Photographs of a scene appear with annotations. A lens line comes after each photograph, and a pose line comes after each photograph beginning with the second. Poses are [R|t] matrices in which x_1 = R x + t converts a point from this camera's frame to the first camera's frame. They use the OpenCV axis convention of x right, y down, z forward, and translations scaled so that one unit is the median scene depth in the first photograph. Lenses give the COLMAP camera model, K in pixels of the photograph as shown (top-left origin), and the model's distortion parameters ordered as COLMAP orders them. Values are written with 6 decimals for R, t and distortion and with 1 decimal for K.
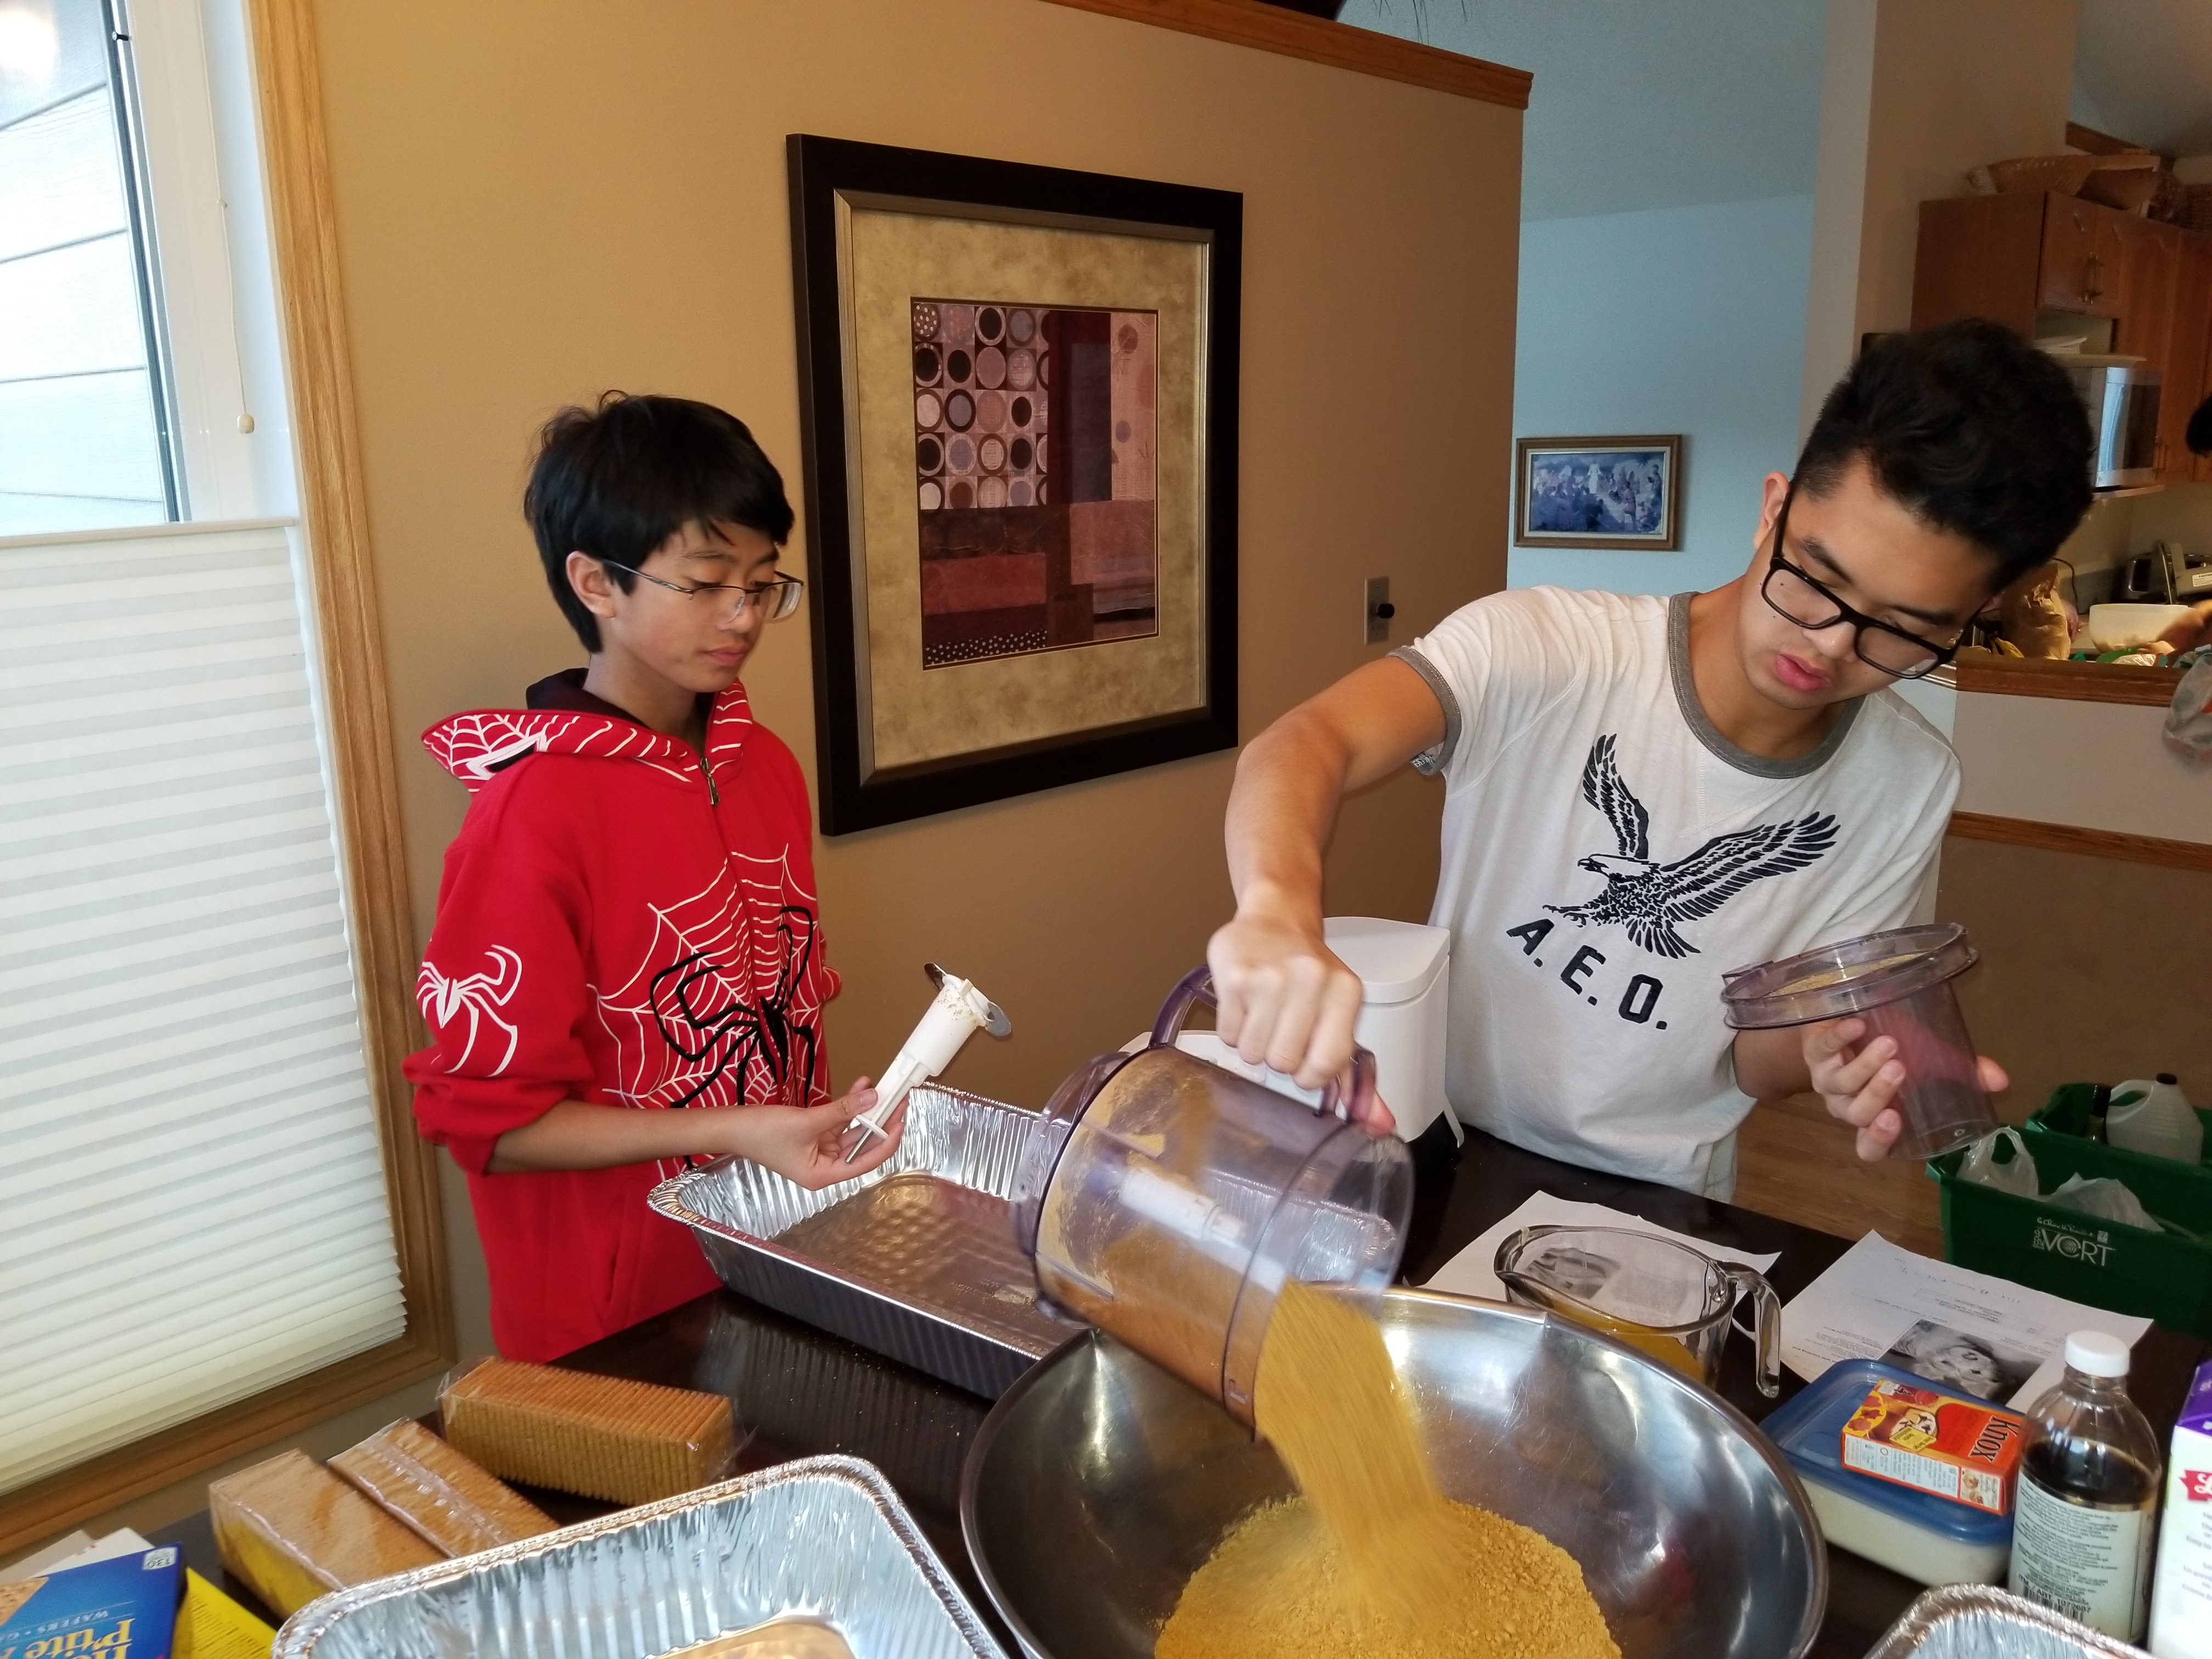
lens RADIAL K [[1736.9, 0, 1051.4], [0, 1736.9, 795.9], [0, 0, 1]] dist [0.088568, -0.242282]
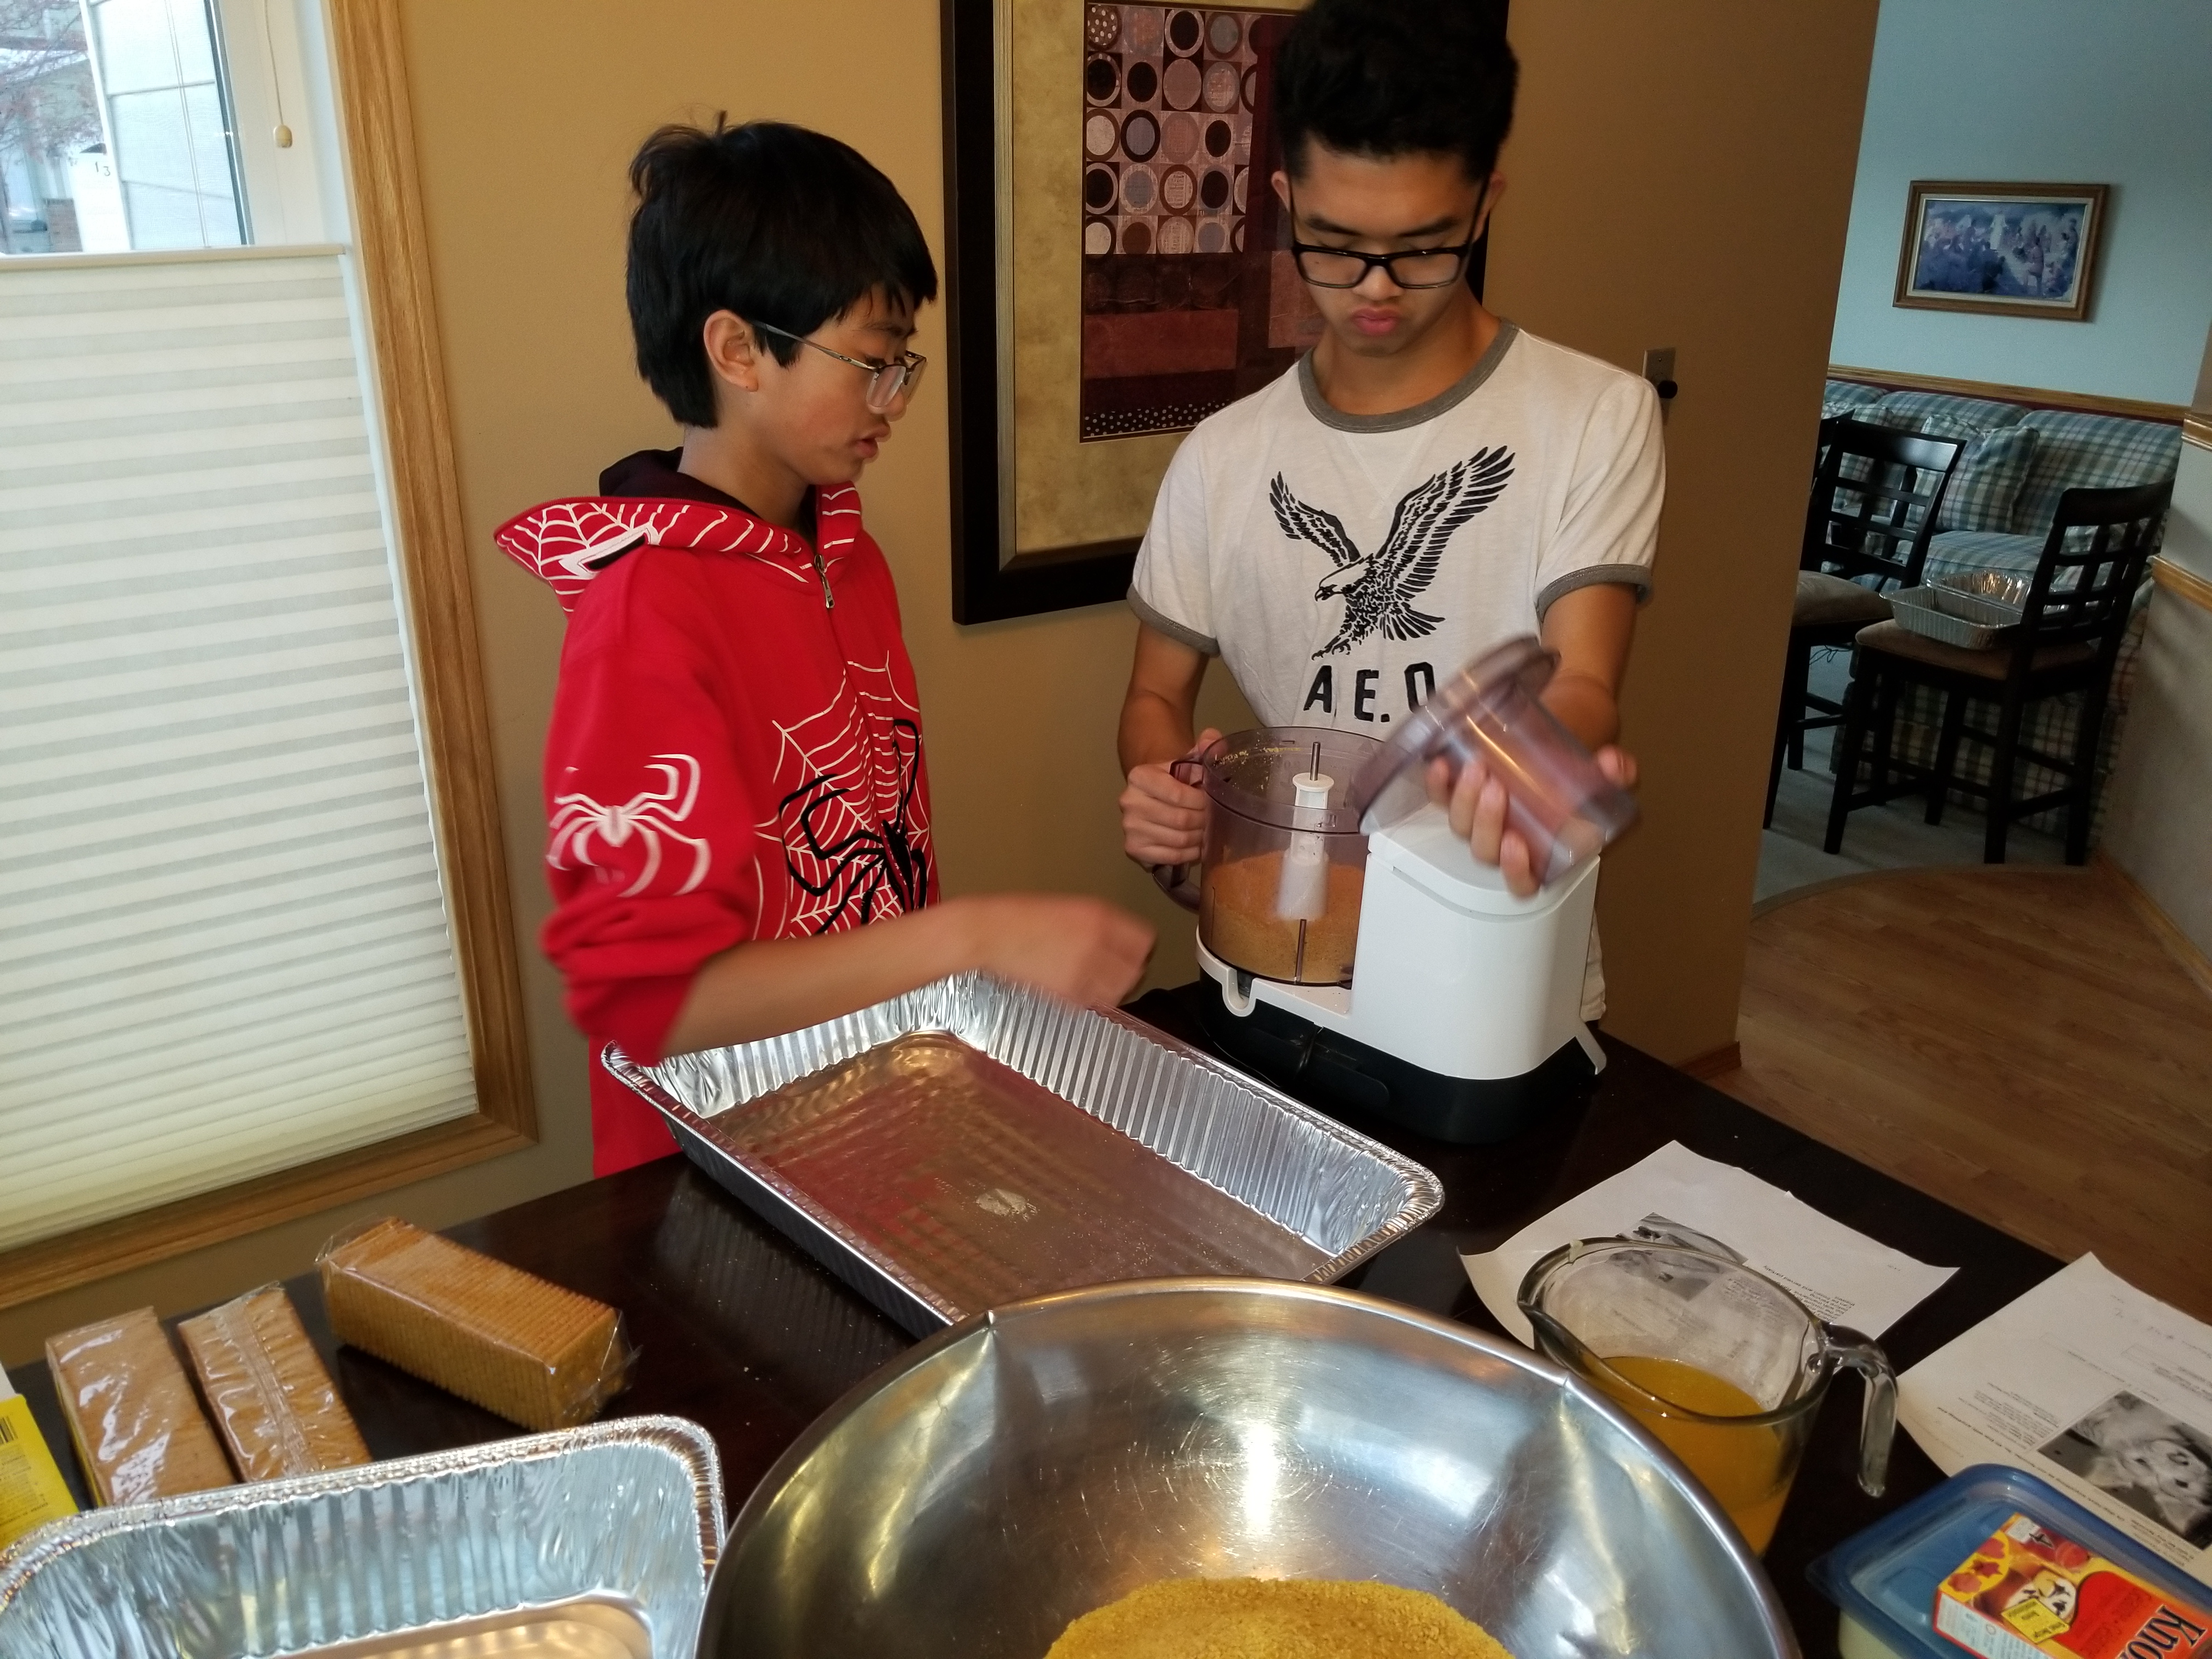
lens RADIAL K [[1703.1, 0, 1104.0], [0, 1703.1, 769.0], [0, 0, 1]] dist [0.031750, -0.072214]
pose [[0.981310, 0.089297, -0.170462, 0.121113], [-0.063856, 0.986728, 0.149298, -0.046086], [0.181531, -0.135622, 0.973988, 0.164948]]
